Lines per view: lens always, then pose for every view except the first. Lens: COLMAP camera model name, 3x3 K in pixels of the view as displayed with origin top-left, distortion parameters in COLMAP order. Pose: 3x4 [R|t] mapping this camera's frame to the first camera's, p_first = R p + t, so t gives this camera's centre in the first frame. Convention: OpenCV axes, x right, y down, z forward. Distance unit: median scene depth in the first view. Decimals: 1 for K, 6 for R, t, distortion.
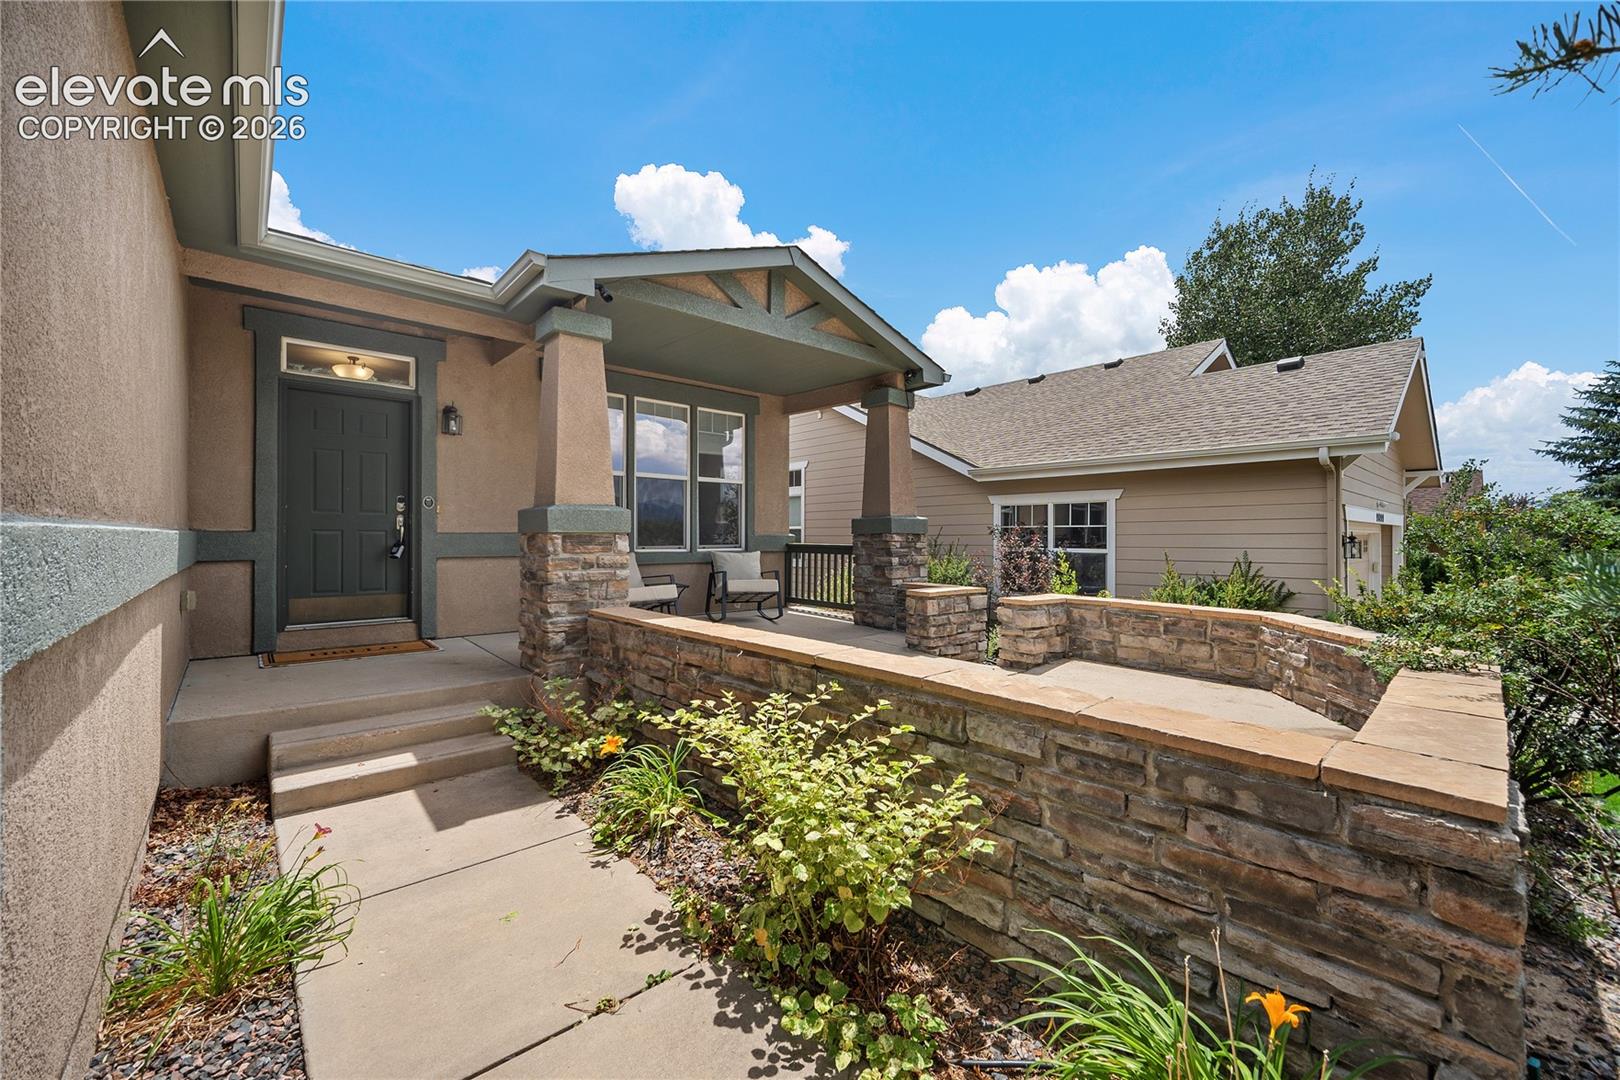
lens RADIAL K [[647.4, 0, 807.9], [0, 647.4, 515.4], [0, 0, 1]] dist [0.000247, 0.000021]
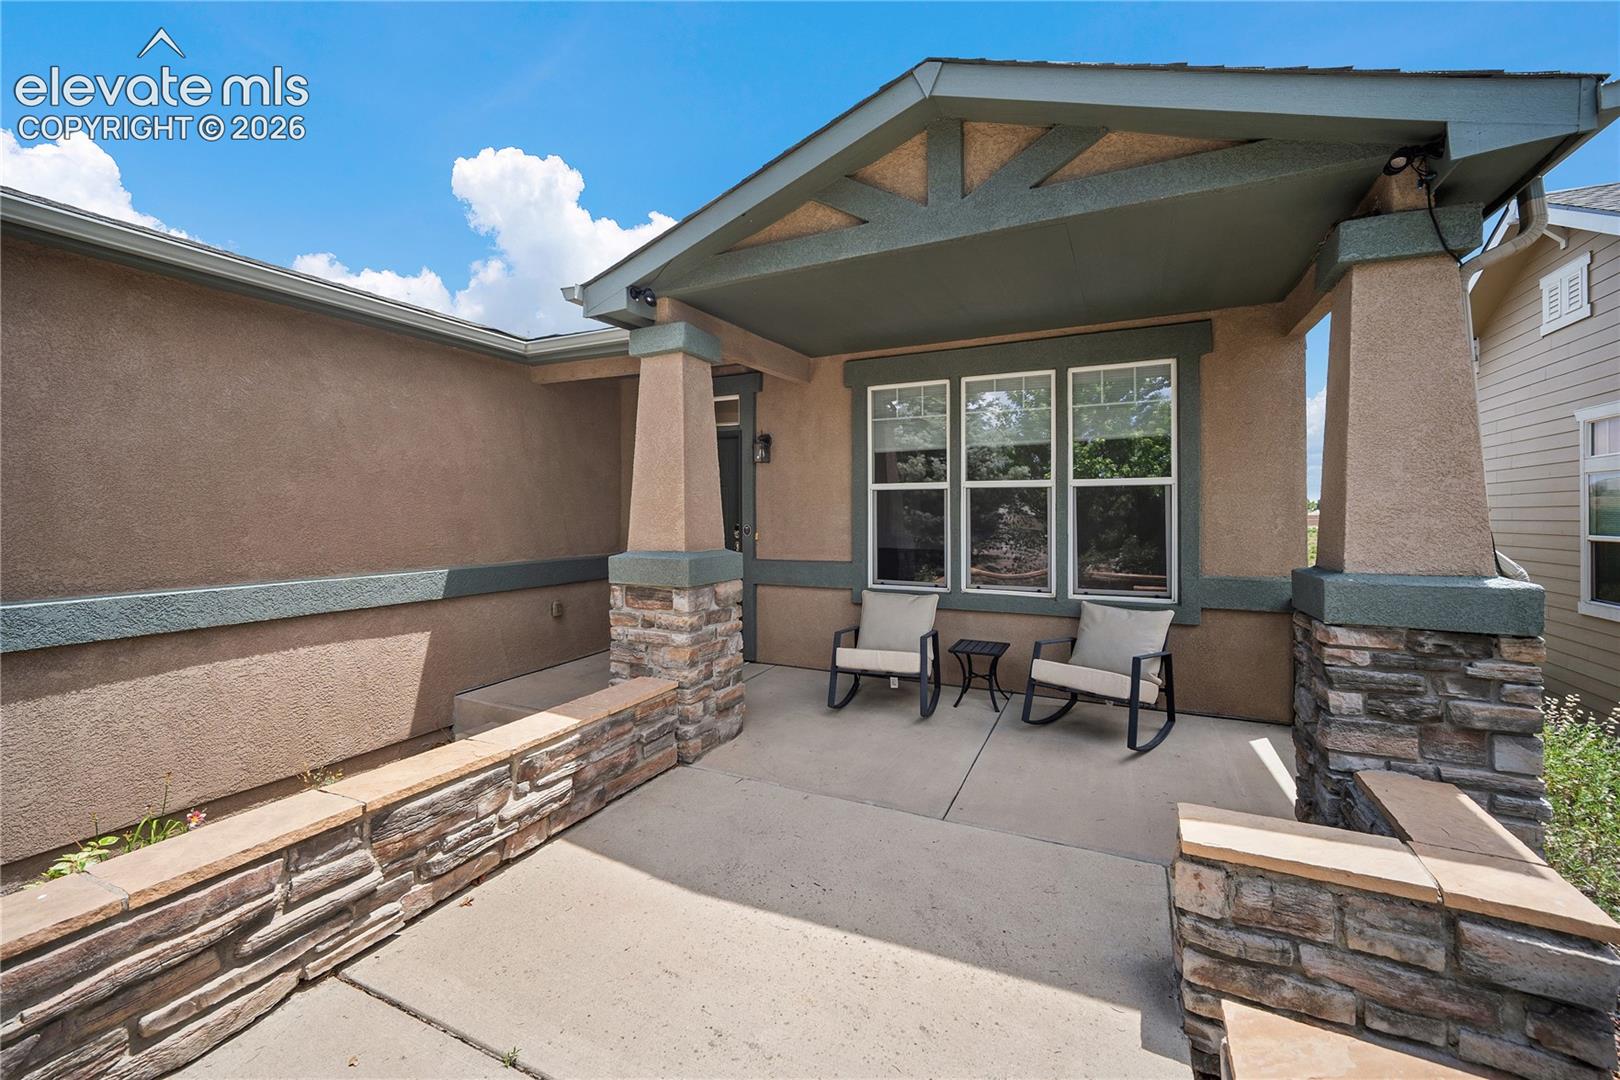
lens RADIAL K [[647.4, 0, 807.9], [0, 647.4, 515.4], [0, 0, 1]] dist [0.000247, 0.000021]
pose [[0.376095, -0.000392, -0.926581, 0.520227], [0.030760, 0.999454, 0.012063, -0.068135], [0.926070, -0.033038, 0.375902, 0.862048]]
